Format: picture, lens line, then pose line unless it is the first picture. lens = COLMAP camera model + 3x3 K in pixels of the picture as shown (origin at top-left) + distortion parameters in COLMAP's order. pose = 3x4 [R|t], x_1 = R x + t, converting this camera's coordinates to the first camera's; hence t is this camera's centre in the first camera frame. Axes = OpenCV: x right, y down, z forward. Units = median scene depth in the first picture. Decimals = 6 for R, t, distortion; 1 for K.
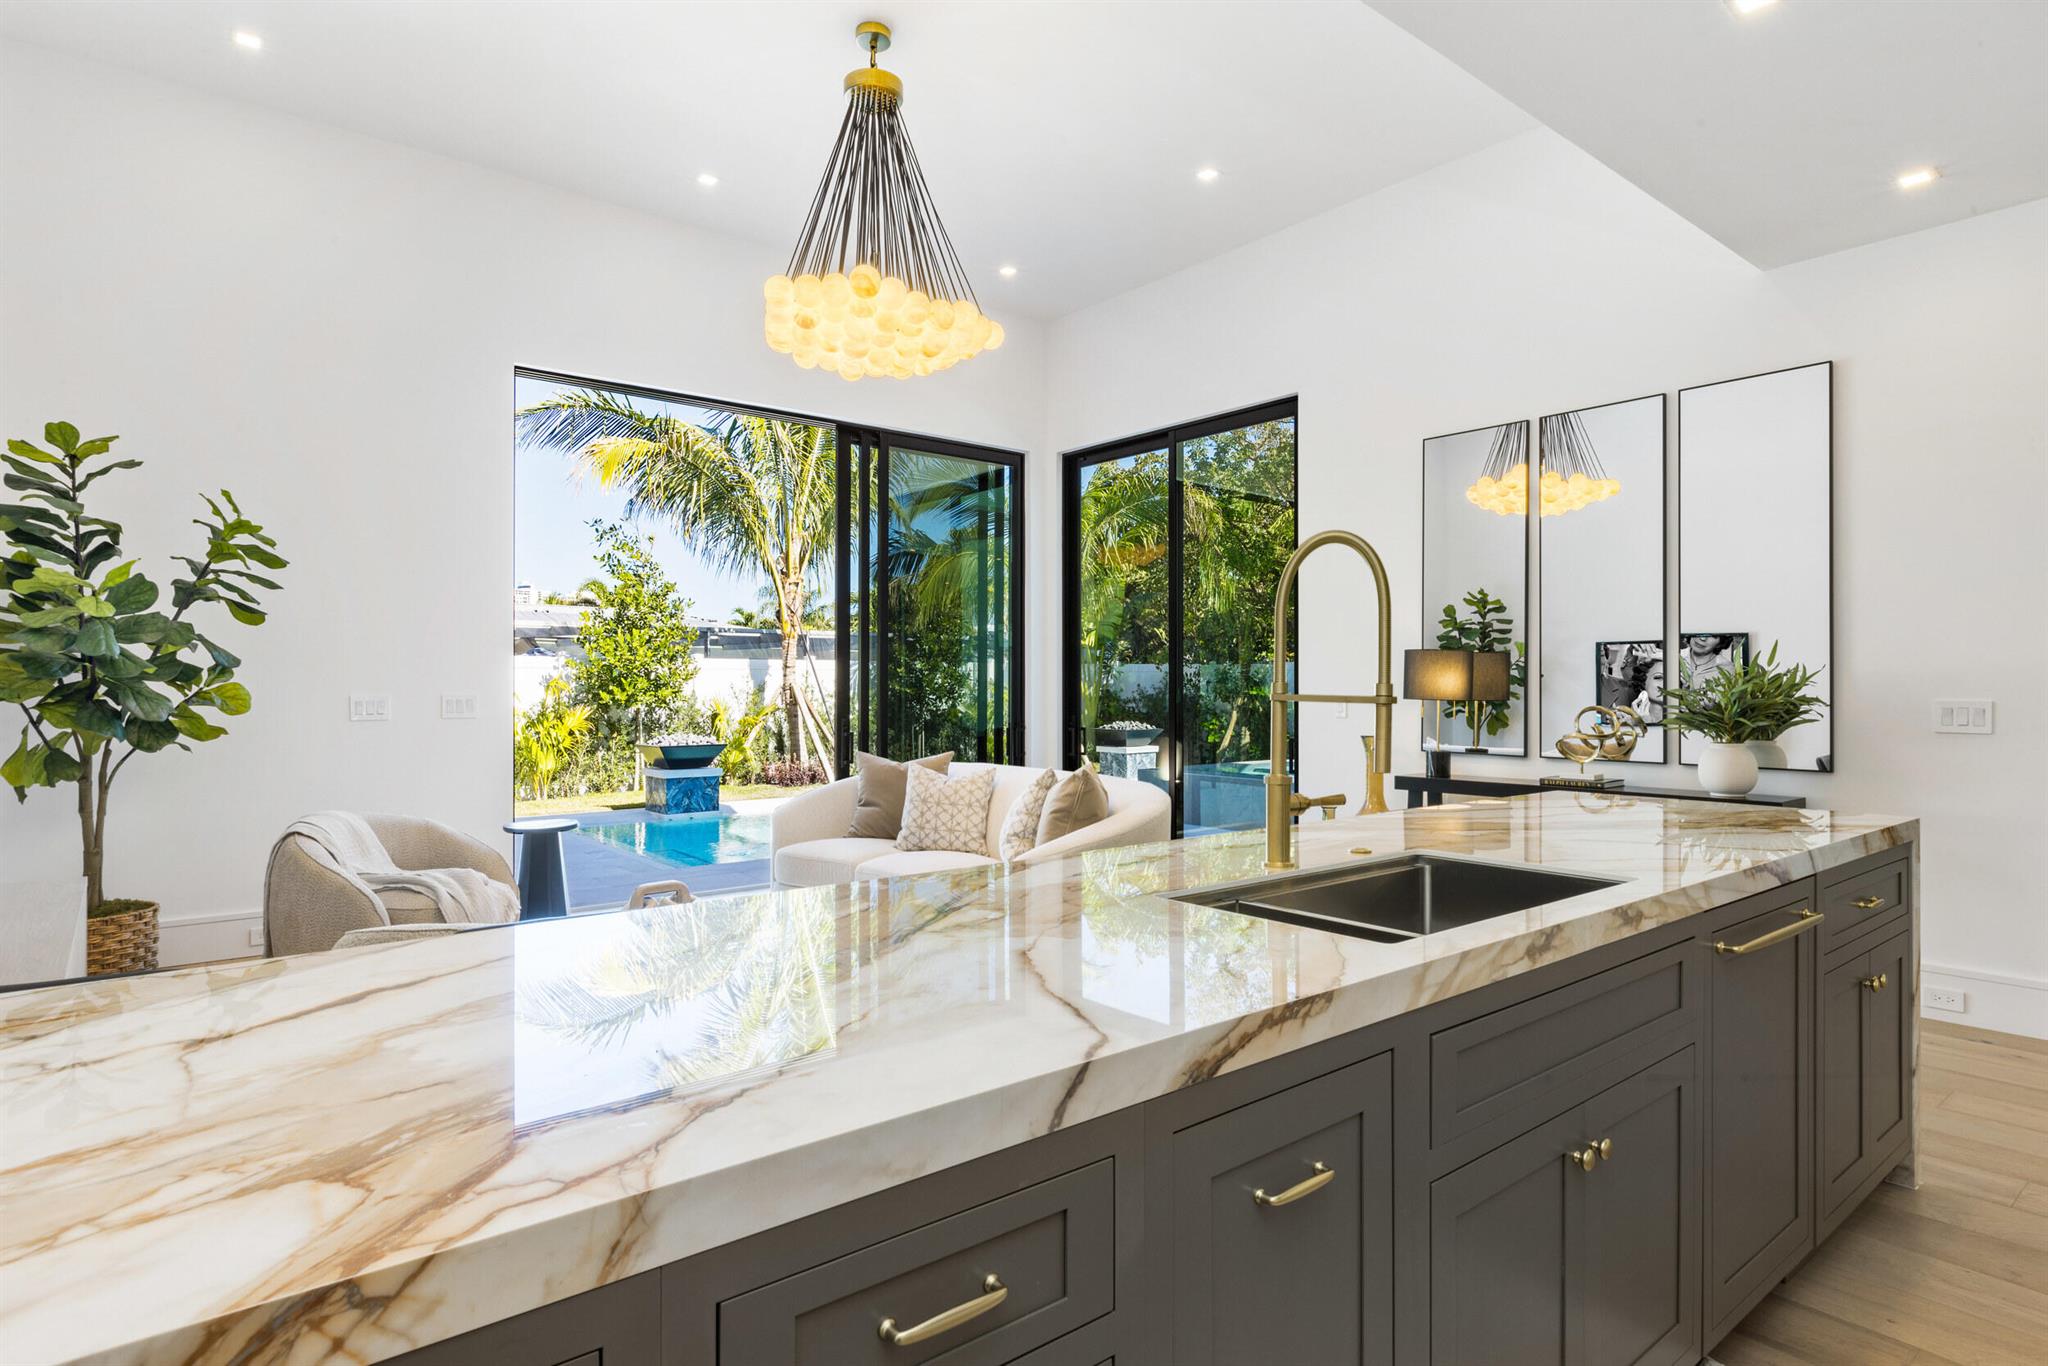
lens RADIAL K [[1111.7, 0, 1020.0], [0, 1111.7, 684.1], [0, 0, 1]] dist [-0.005312, -0.000301]
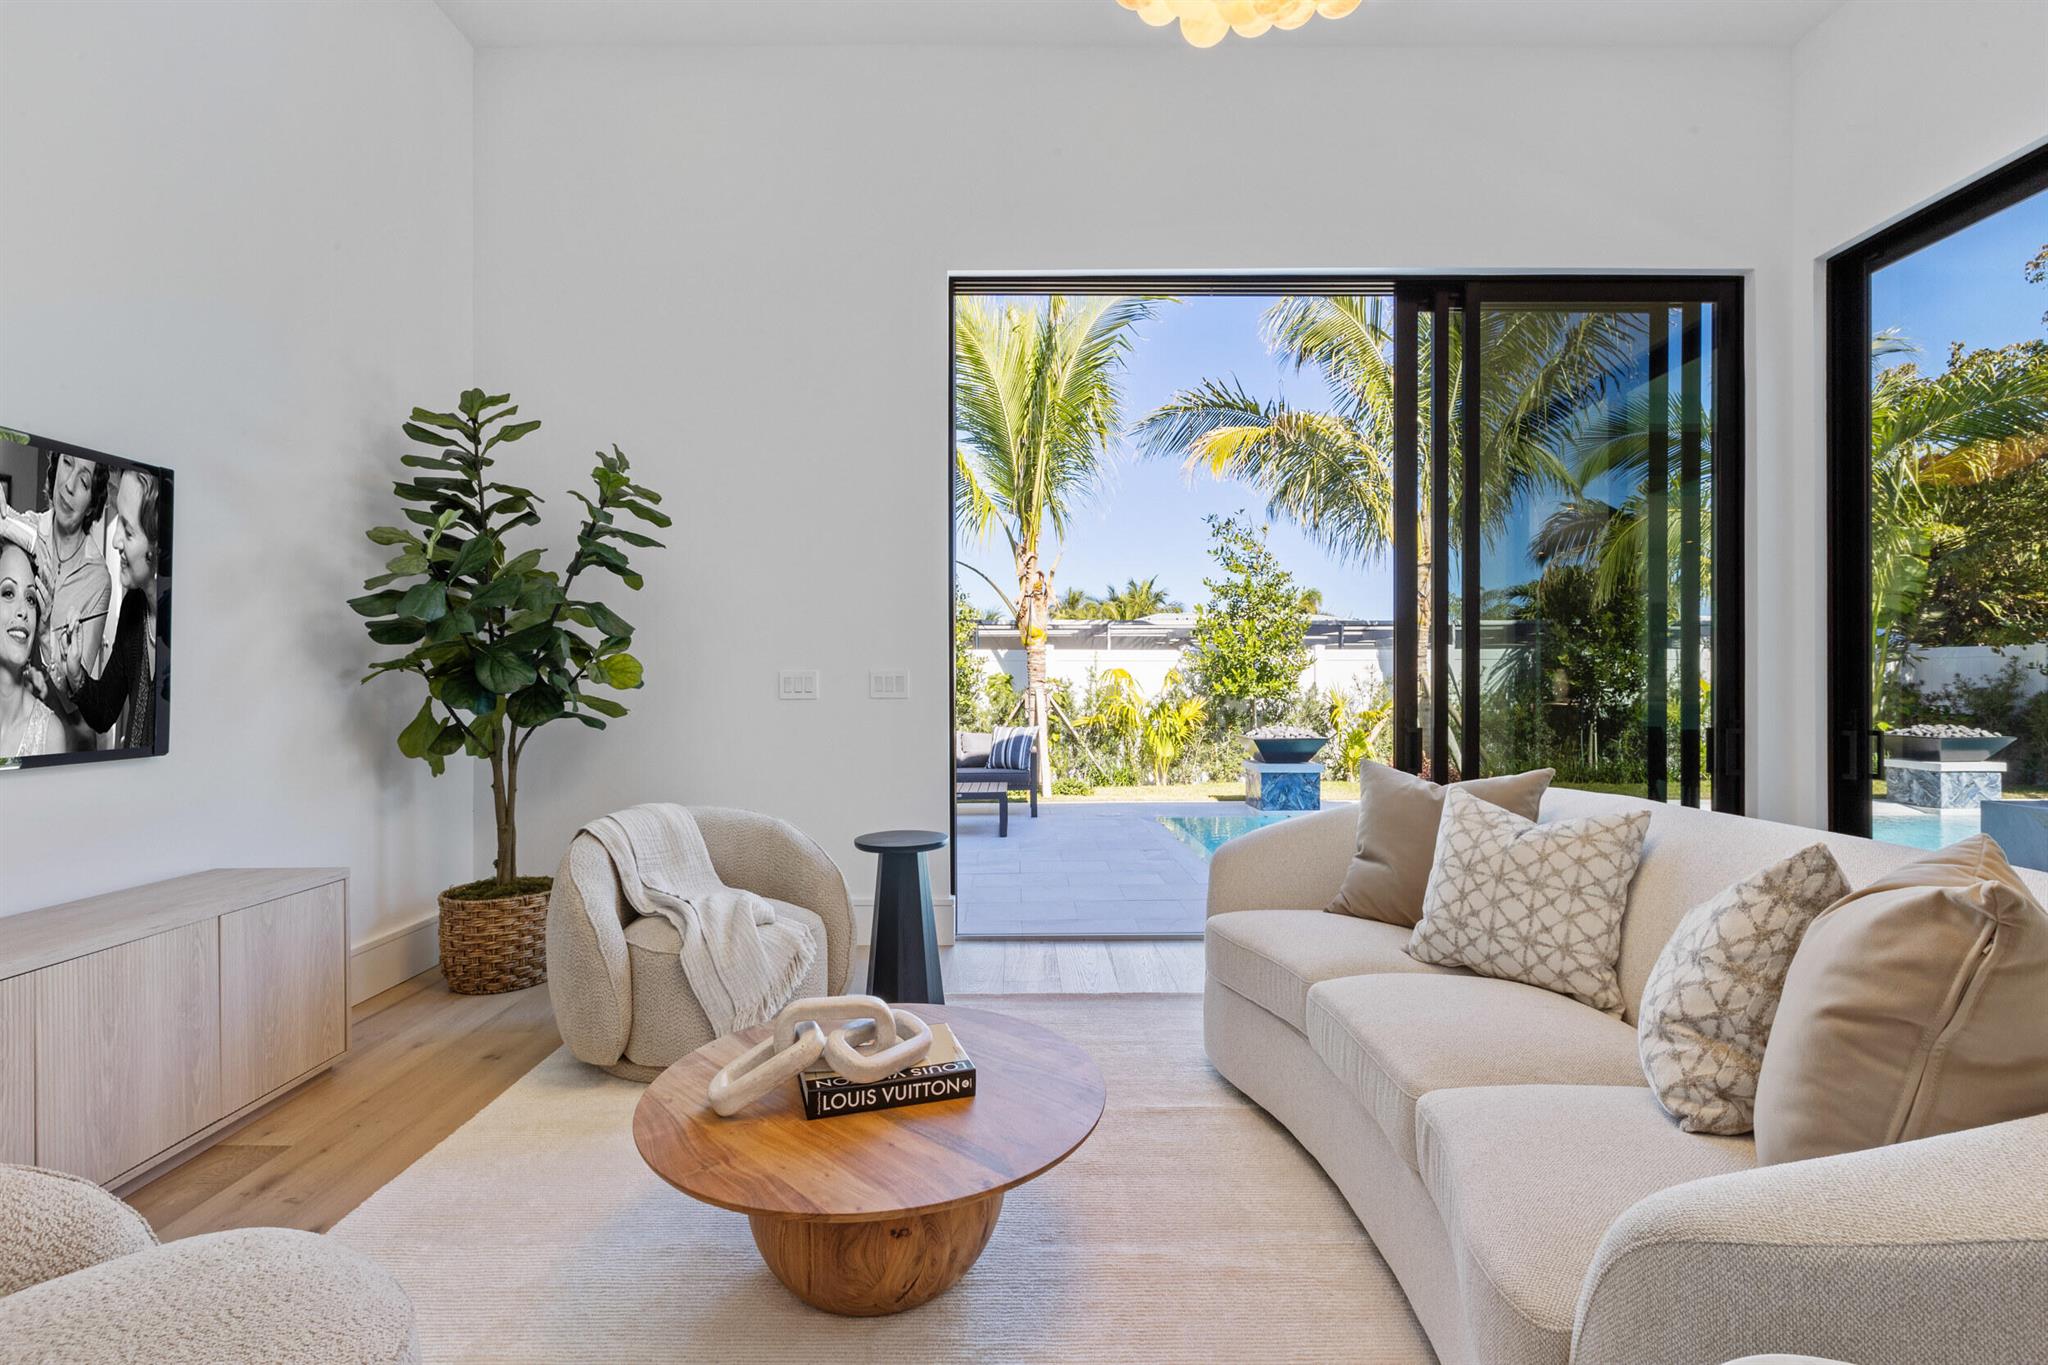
lens RADIAL K [[899.2, 0, 1018.2], [0, 899.2, 688.3], [0, 0, 1]] dist [0.000412, 0.000106]
pose [[0.775644, -0.001599, -0.631169, 0.004919], [0.002669, 0.999996, 0.000747, 0.011909], [0.631166, -0.002264, 0.775645, 0.273020]]
